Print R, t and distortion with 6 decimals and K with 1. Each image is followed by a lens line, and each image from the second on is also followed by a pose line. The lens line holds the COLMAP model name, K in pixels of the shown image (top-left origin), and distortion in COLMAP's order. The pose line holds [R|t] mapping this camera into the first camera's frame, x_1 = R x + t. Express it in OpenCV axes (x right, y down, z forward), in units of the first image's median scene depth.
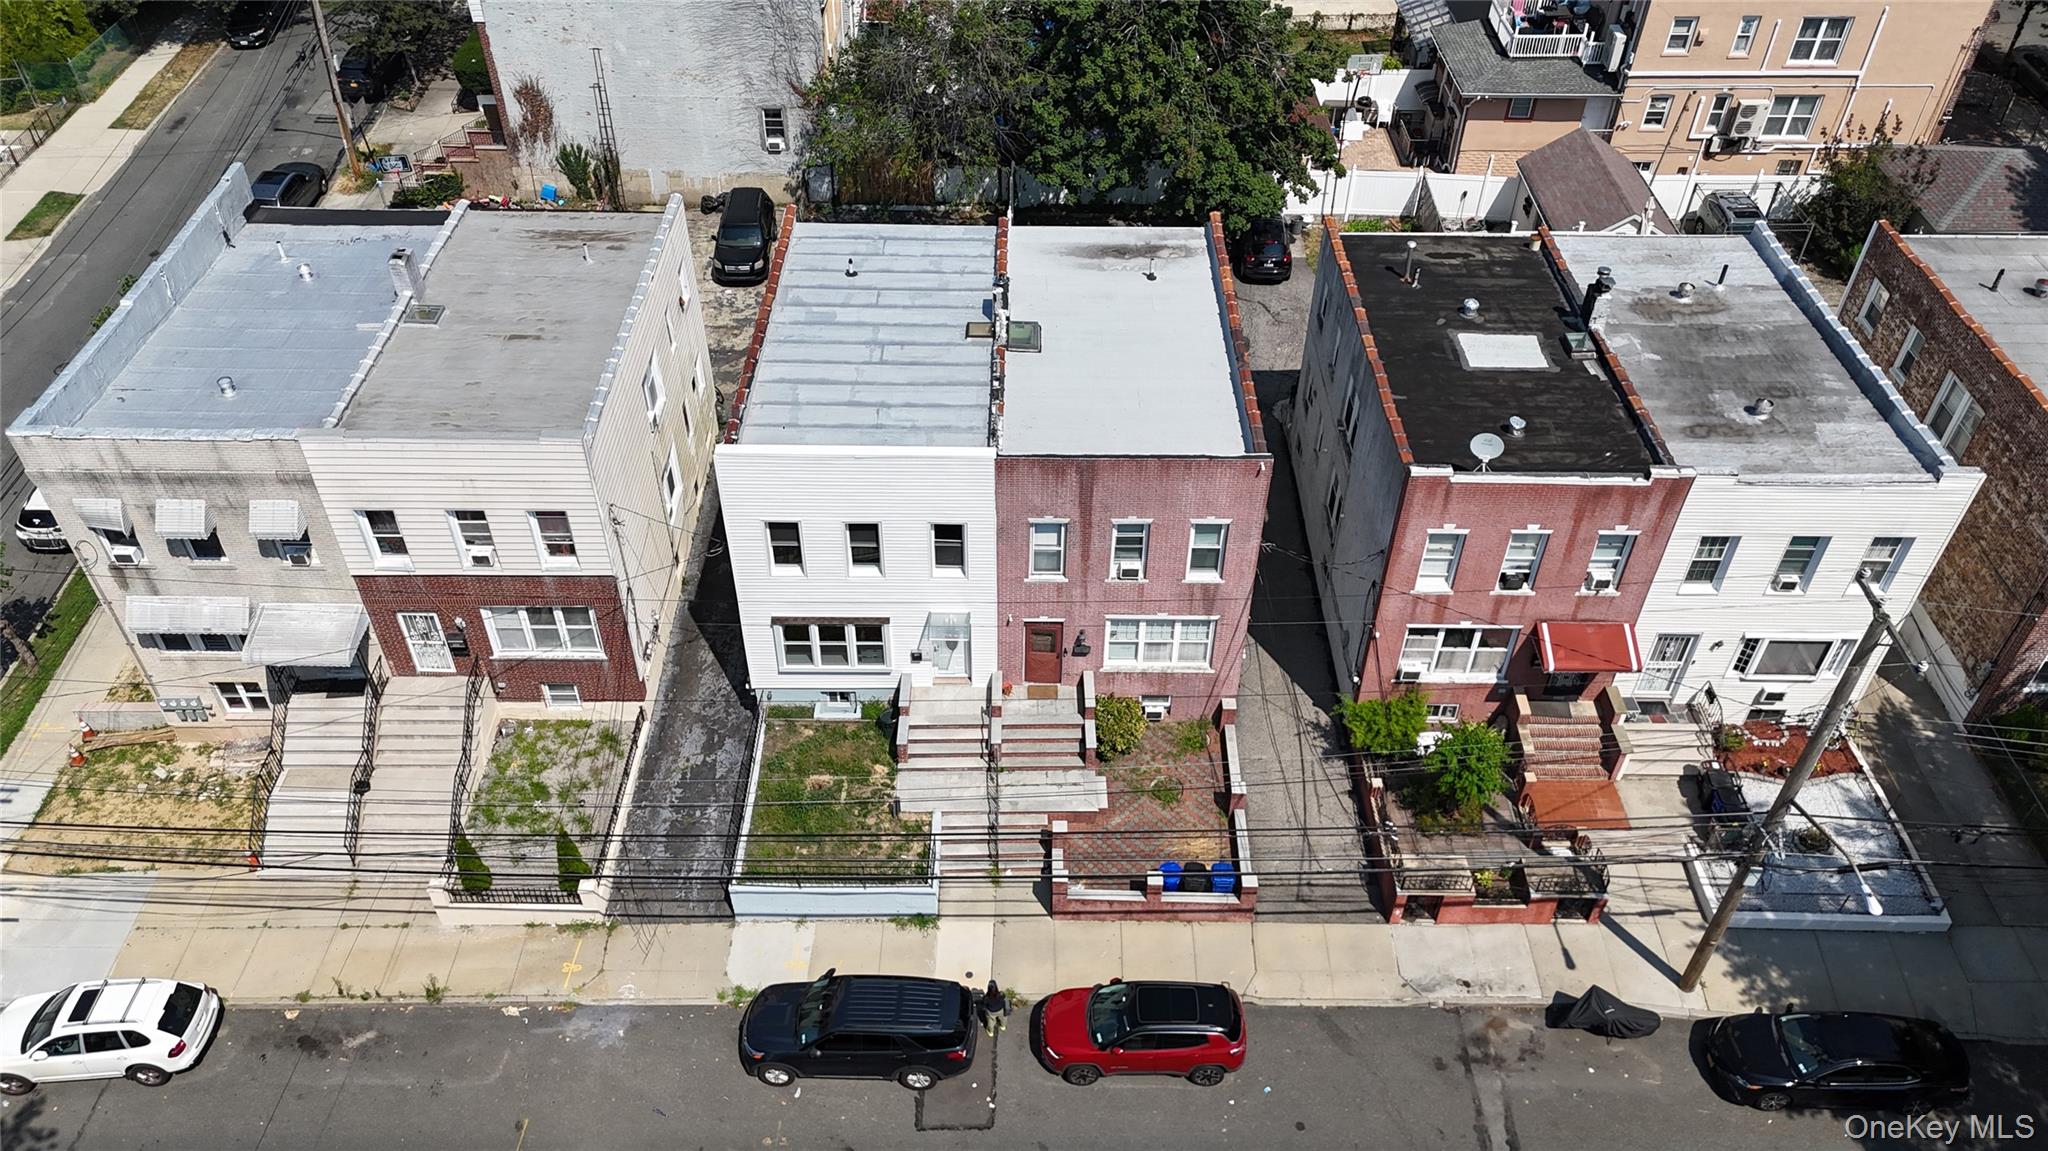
lens RADIAL K [[1508.4, 0, 1025.4], [0, 1508.4, 572.1], [0, 0, 1]] dist [0.065654, -0.055188]
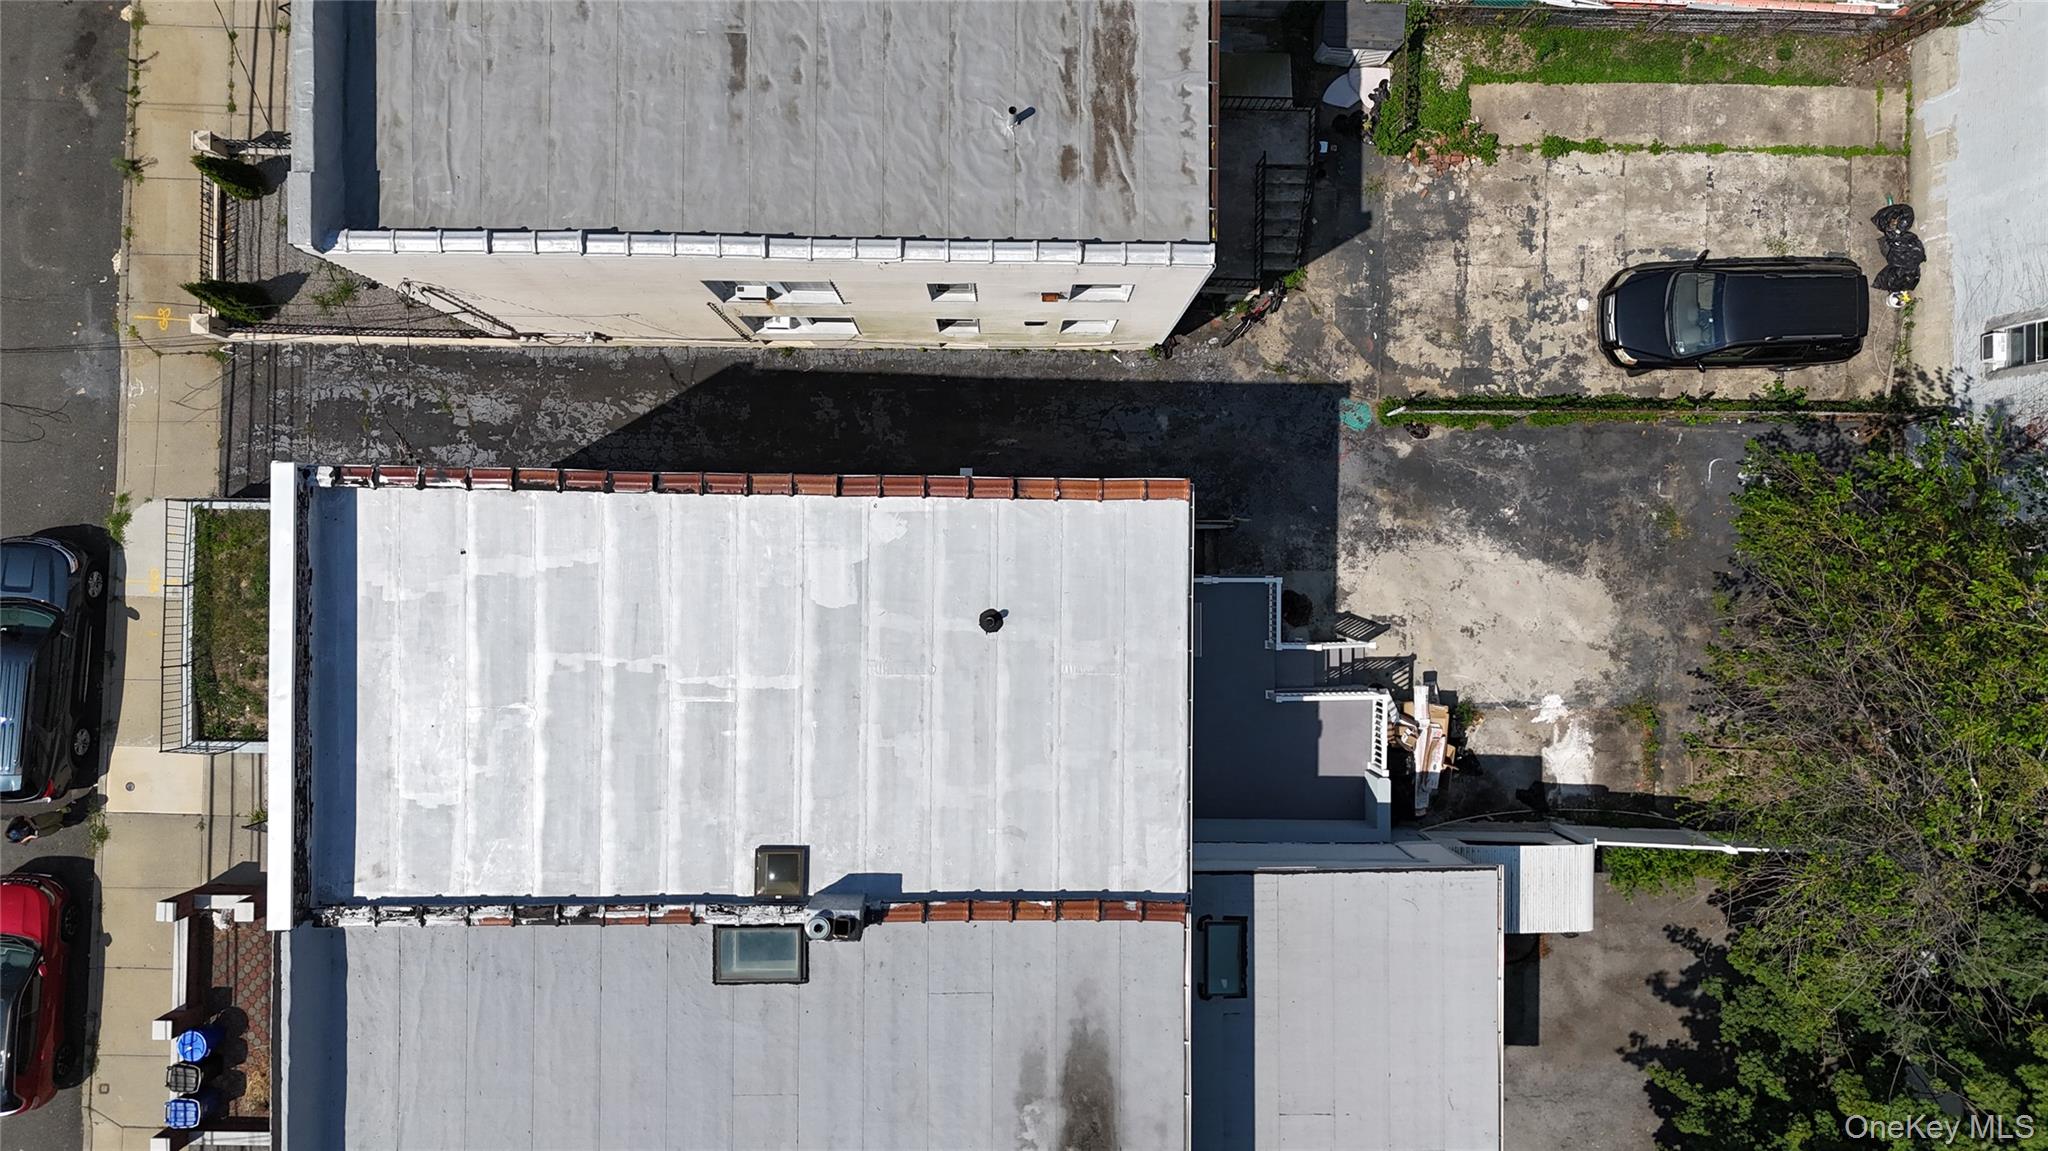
lens RADIAL K [[1508.4, 0, 1026.6], [0, 1508.4, 568.6], [0, 0, 1]] dist [0.065654, -0.055188]
pose [[-0.005179, 0.999952, -0.008290, -0.143362], [-0.680400, 0.002552, 0.732837, -0.656275], [0.732823, 0.009435, 0.680354, 0.721897]]
